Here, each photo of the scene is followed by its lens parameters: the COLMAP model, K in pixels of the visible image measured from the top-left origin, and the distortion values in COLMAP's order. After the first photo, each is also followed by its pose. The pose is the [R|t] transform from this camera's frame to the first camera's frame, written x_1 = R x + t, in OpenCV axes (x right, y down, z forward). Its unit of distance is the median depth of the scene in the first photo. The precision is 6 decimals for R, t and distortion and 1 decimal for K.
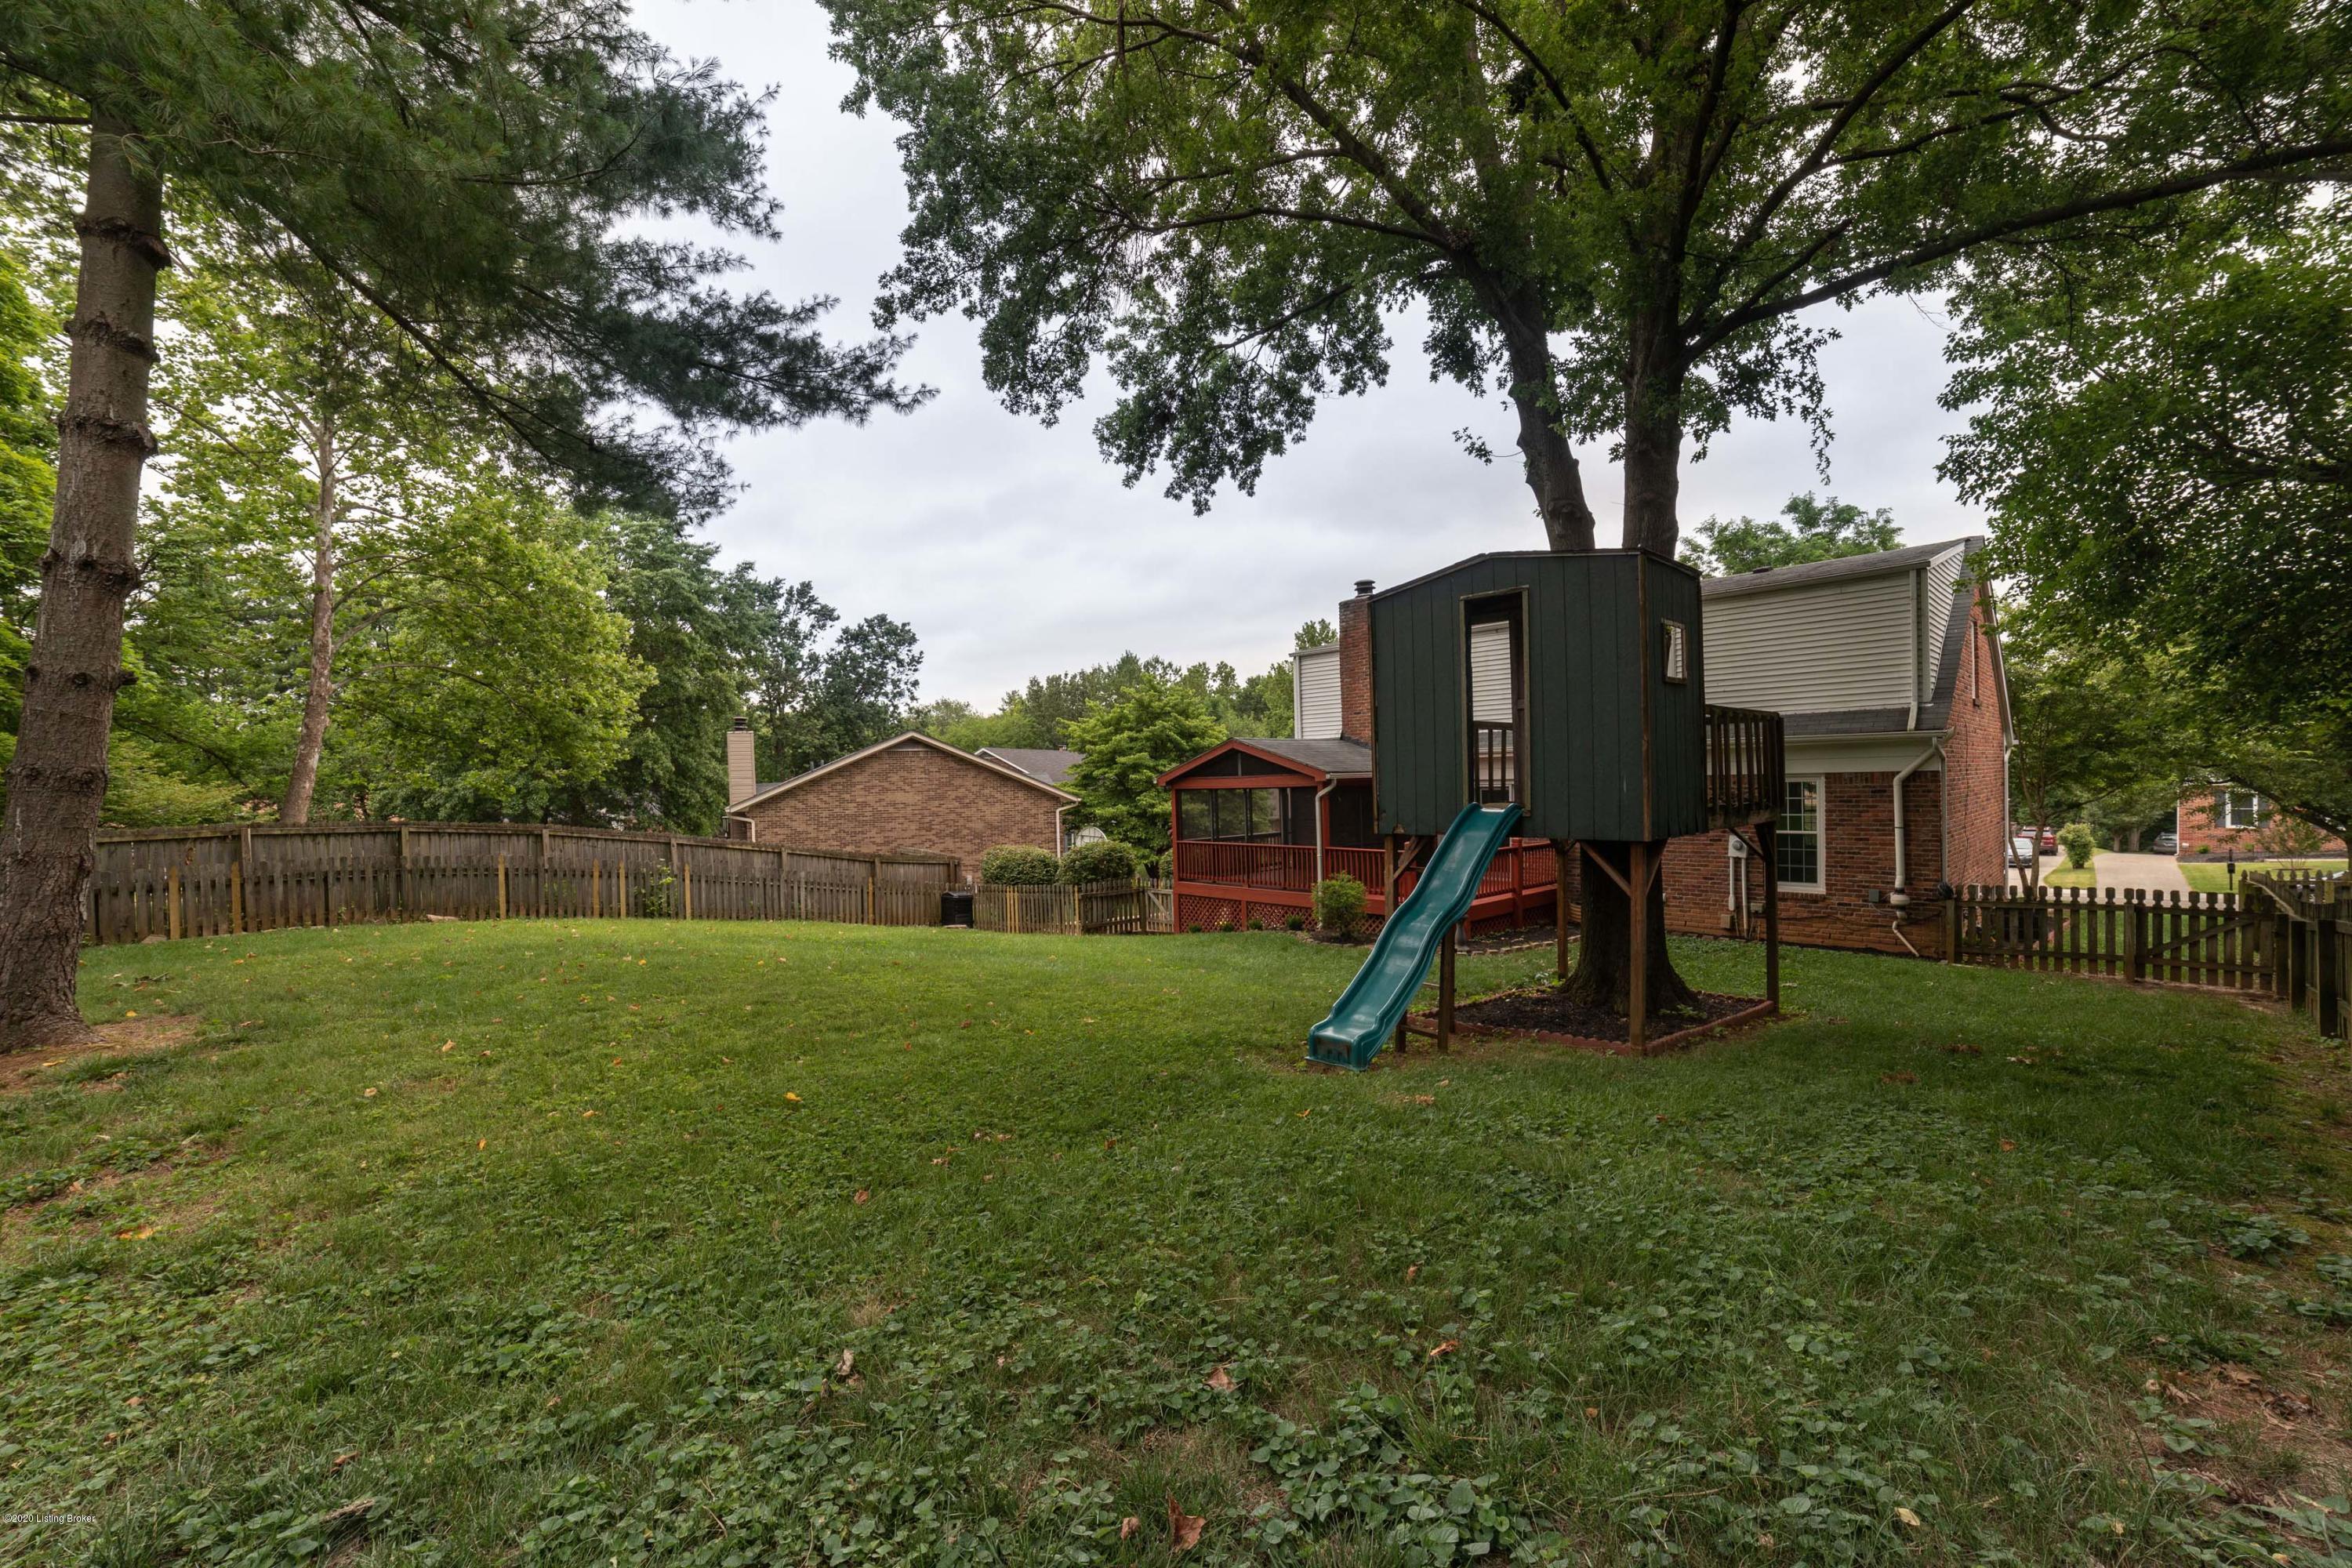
lens RADIAL K [[940.0, 0, 1112.4], [0, 940.0, 785.7], [0, 0, 1]] dist [-0.037041, 0.000329]
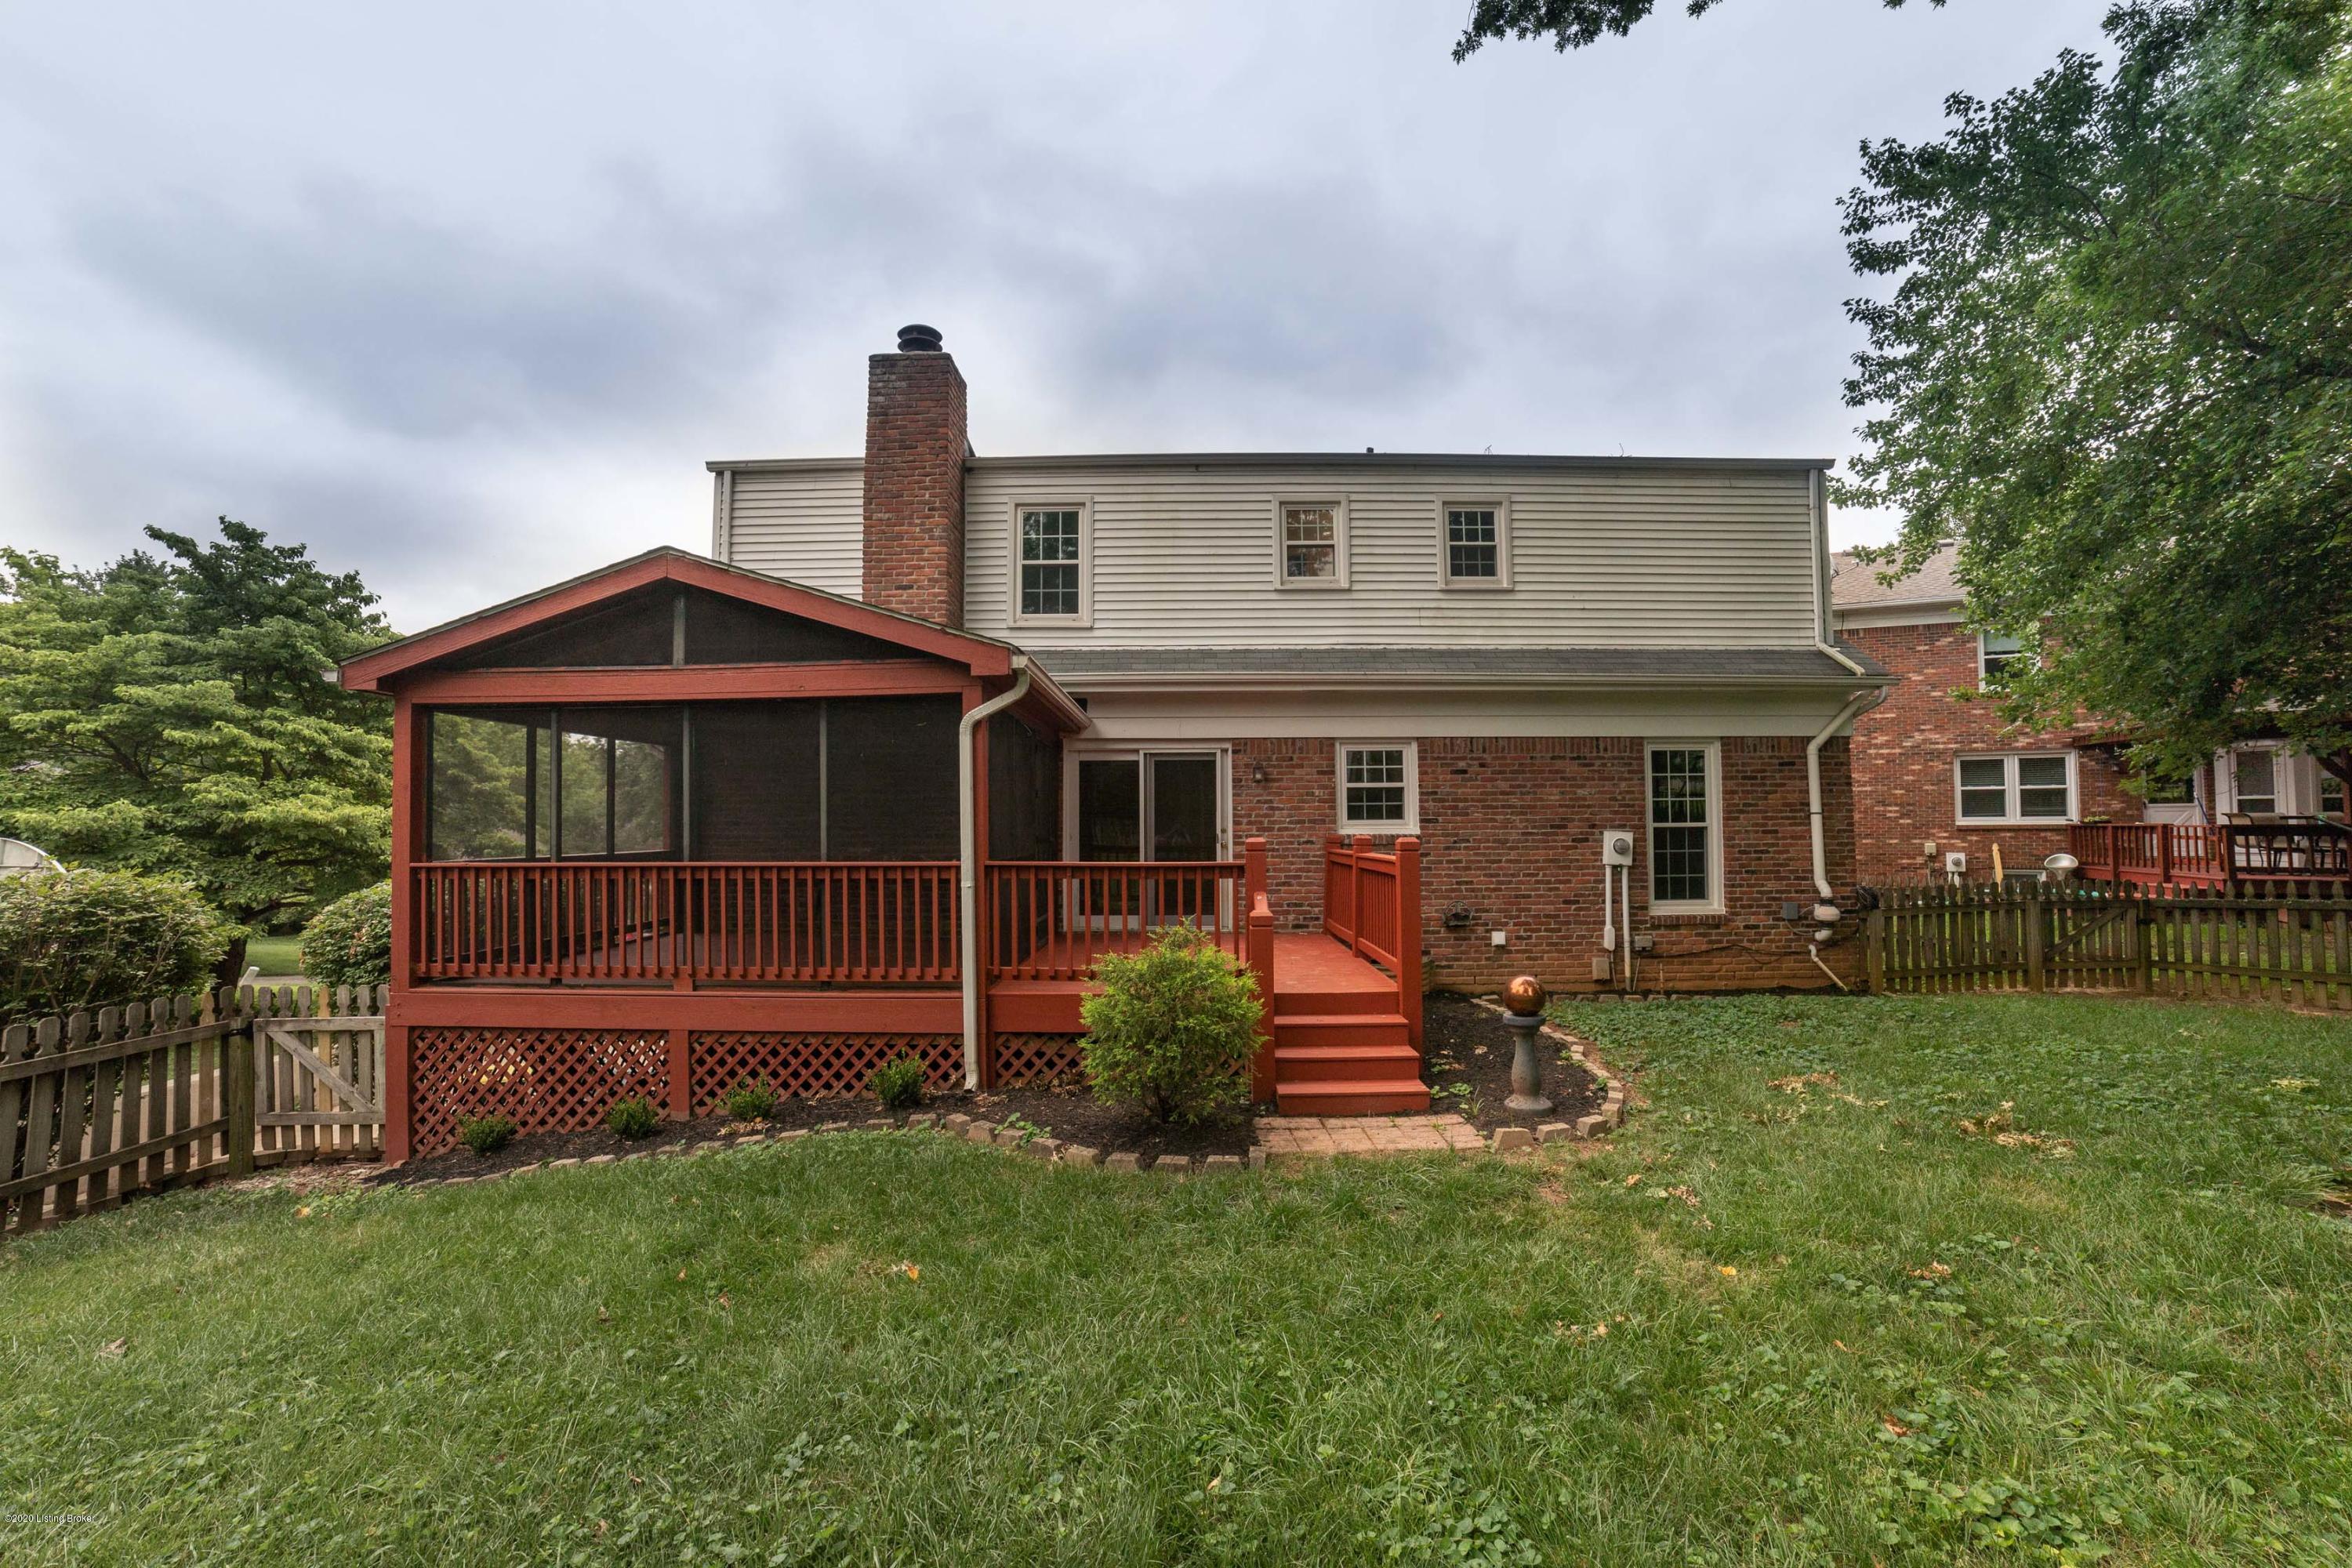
lens RADIAL K [[940.0, 0, 1112.4], [0, 940.0, 785.7], [0, 0, 1]] dist [-0.037041, 0.000329]
pose [[0.639430, 0.070014, 0.765655, -0.020928], [-0.002222, 0.996009, -0.089222, 0.068384], [-0.768846, 0.055350, 0.637034, 0.723613]]
